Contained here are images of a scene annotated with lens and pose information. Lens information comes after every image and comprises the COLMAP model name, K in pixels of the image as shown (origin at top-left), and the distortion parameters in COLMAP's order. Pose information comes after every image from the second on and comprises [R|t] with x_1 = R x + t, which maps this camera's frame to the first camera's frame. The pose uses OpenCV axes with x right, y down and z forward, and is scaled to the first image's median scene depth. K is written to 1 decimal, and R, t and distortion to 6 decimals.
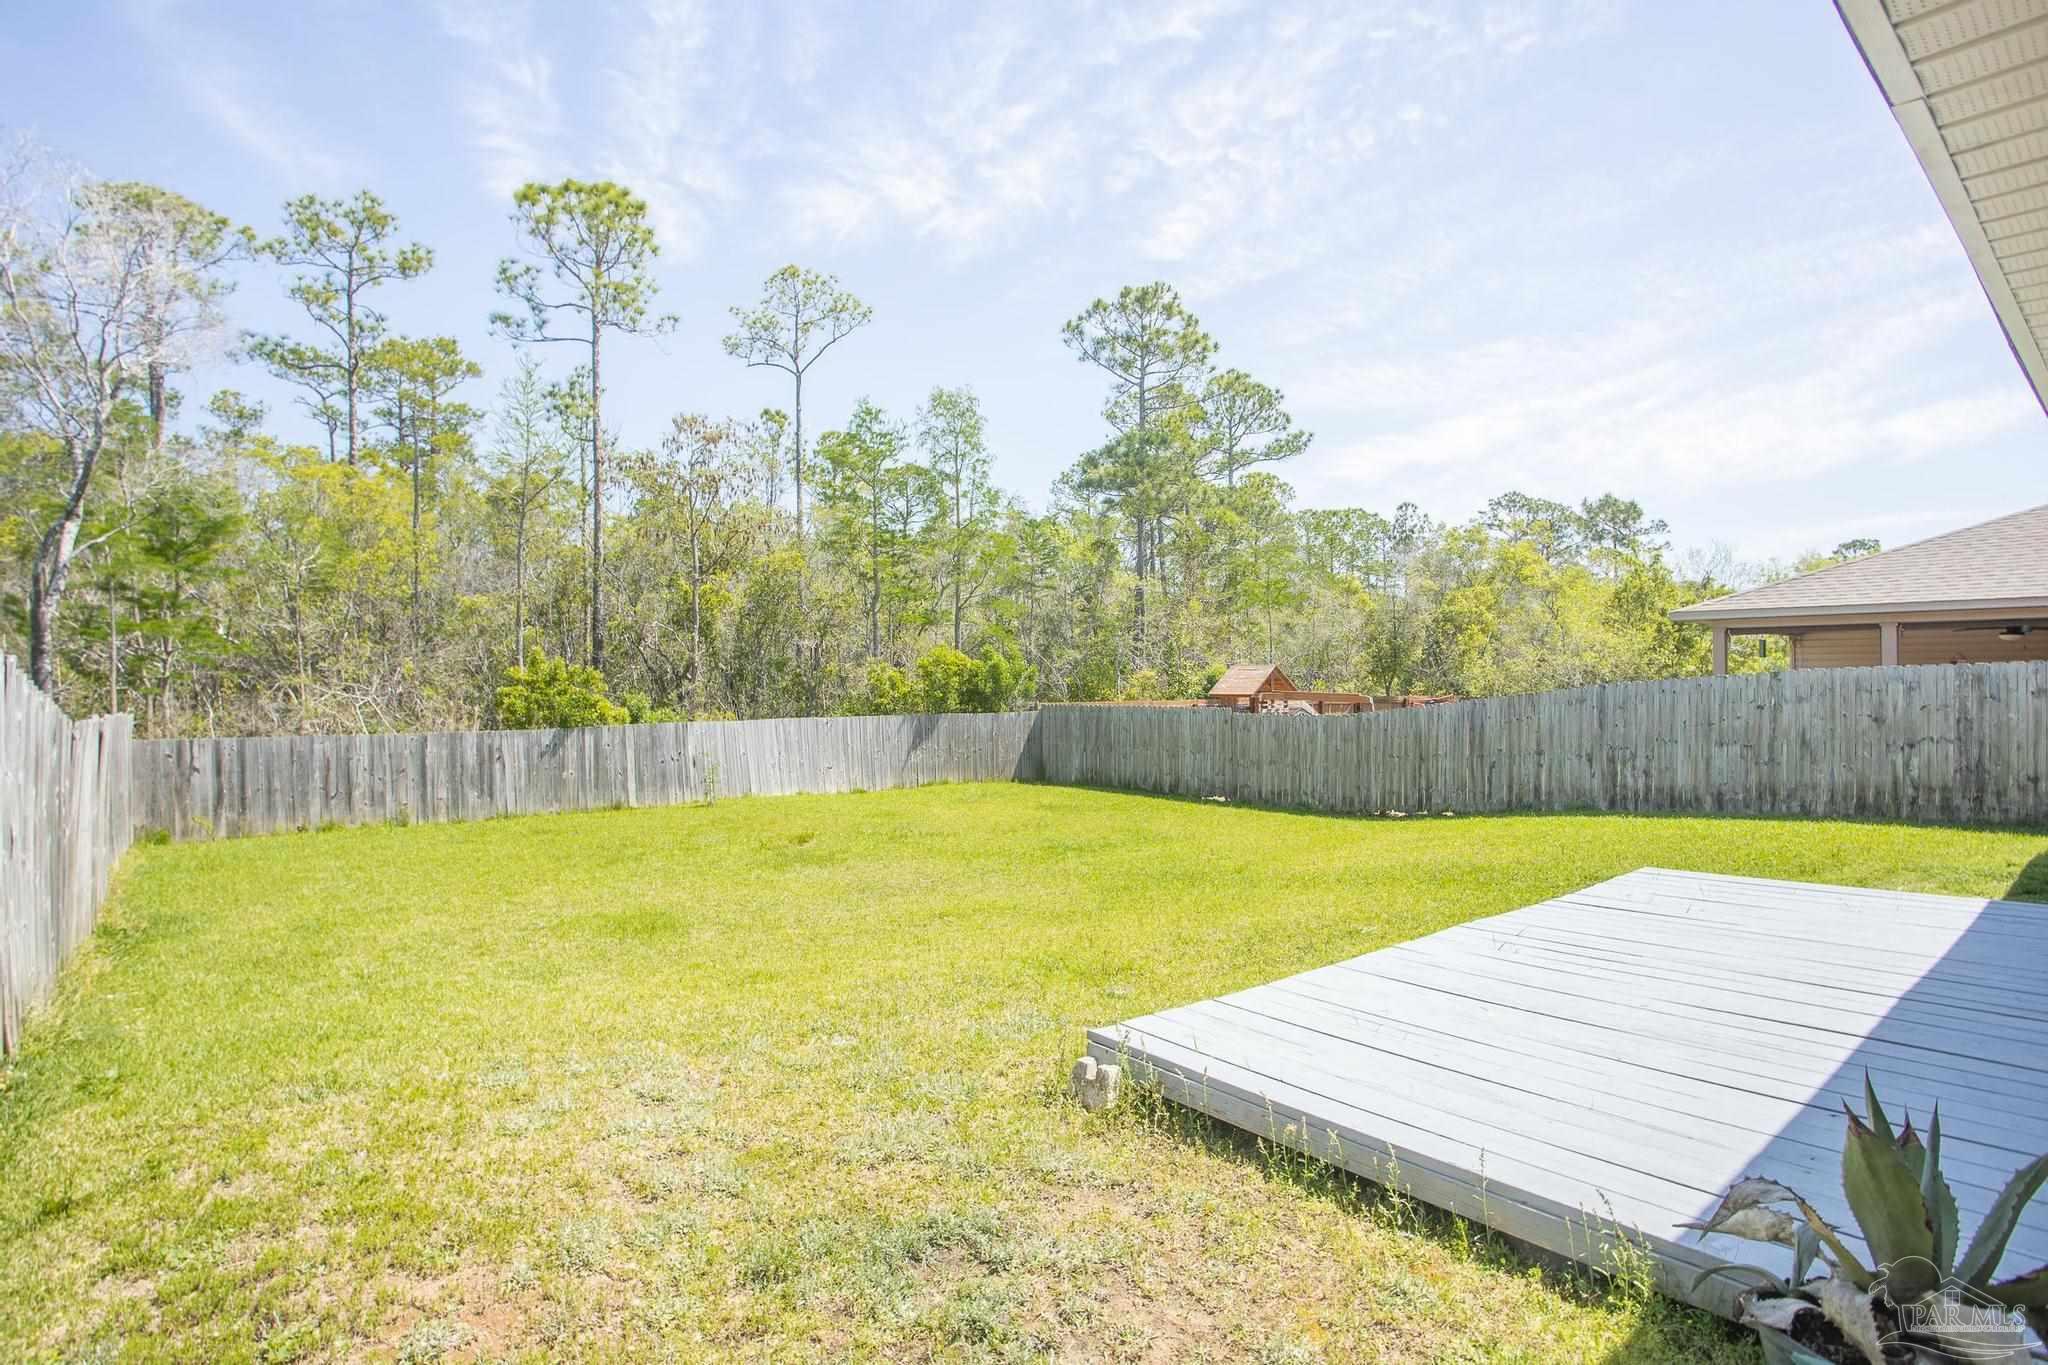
lens RADIAL K [[1010.9, 0, 982.0], [0, 1010.9, 665.7], [0, 0, 1]] dist [-0.004811, 0.000513]
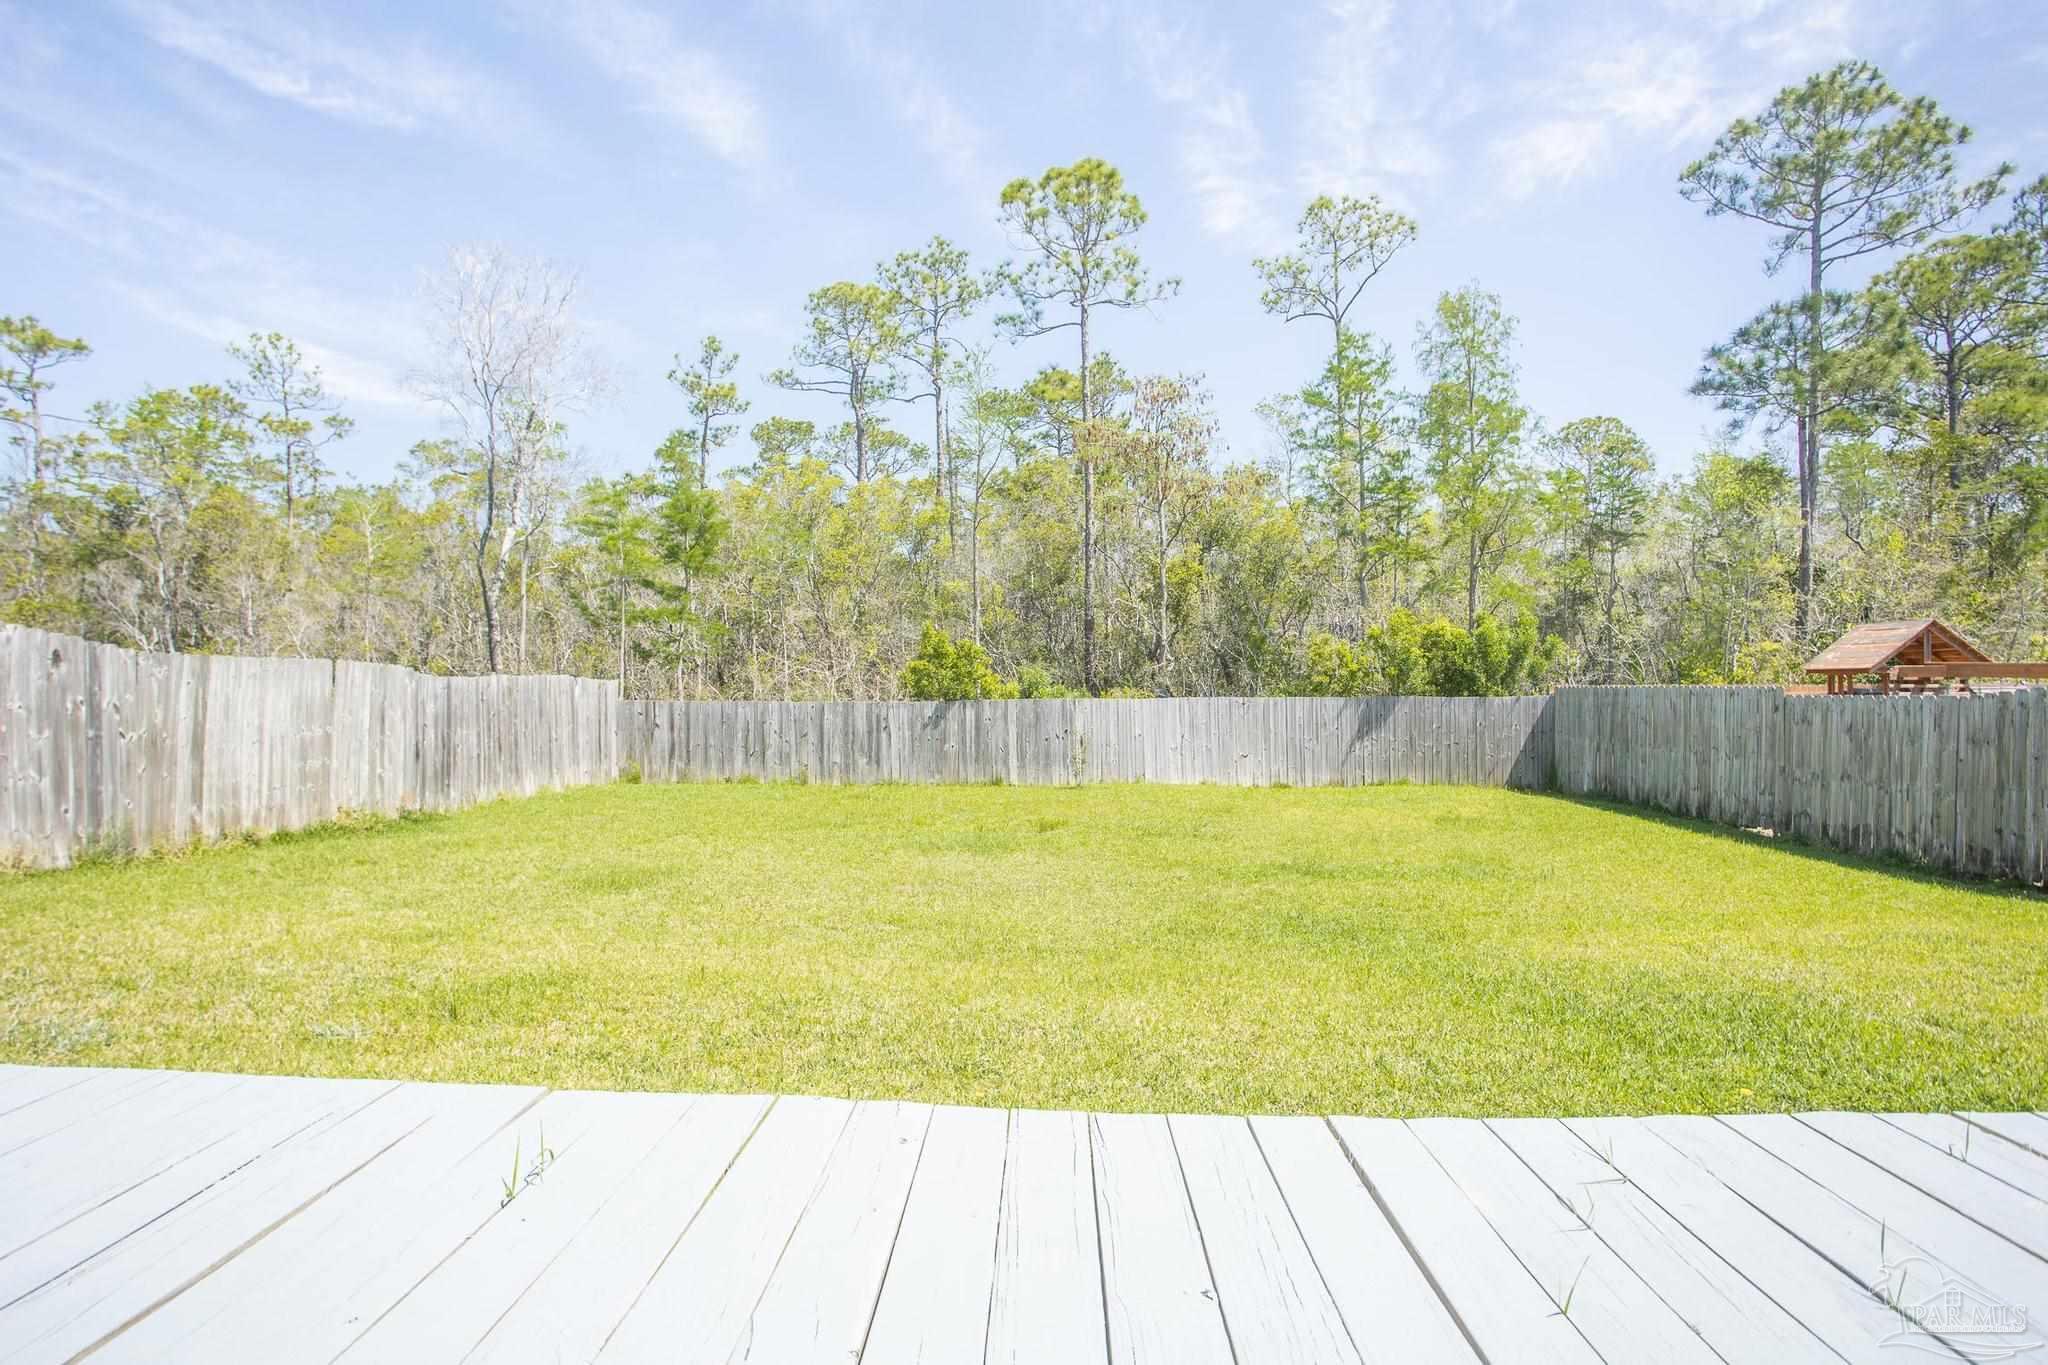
lens RADIAL K [[995.0, 0, 1031.7], [0, 995.0, 691.8], [0, 0, 1]] dist [-0.049602, 0.024529]
pose [[0.790340, 0.009686, -0.612592, 0.236655], [0.007487, 0.999648, 0.025466, 0.025655], [0.612623, -0.024713, 0.789989, 0.243915]]
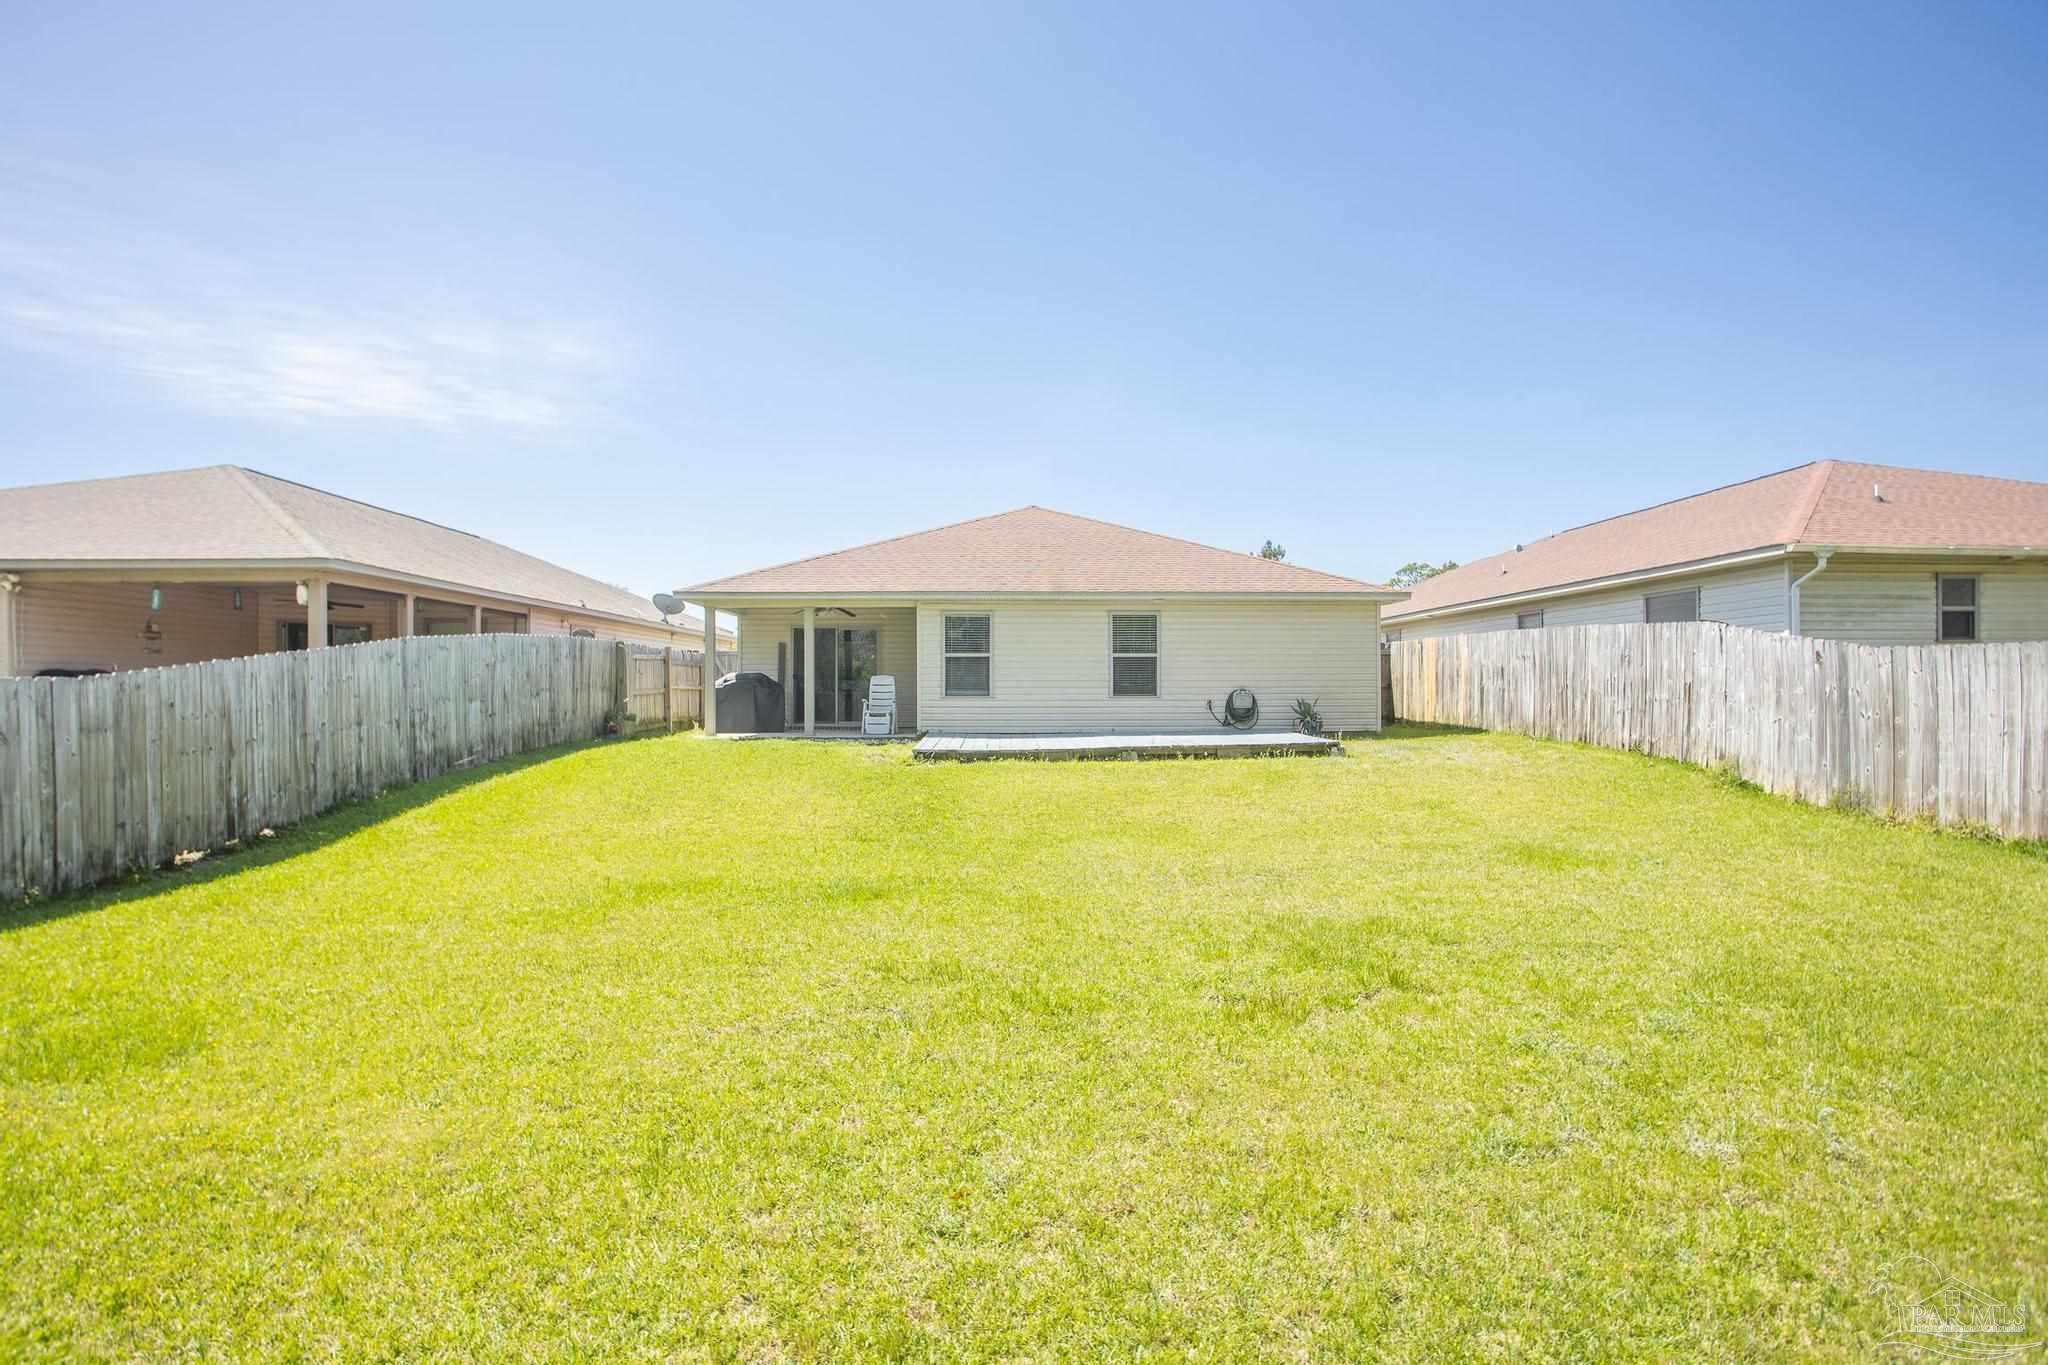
lens RADIAL K [[995.0, 0, 1063.9], [0, 995.0, 682.3], [0, 0, 1]] dist [-0.049602, 0.024529]
pose [[-0.831153, 0.005915, 0.556013, -0.222078], [-0.009865, 0.999629, -0.025380, 0.049795], [-0.555957, -0.026580, -0.830786, 0.954179]]
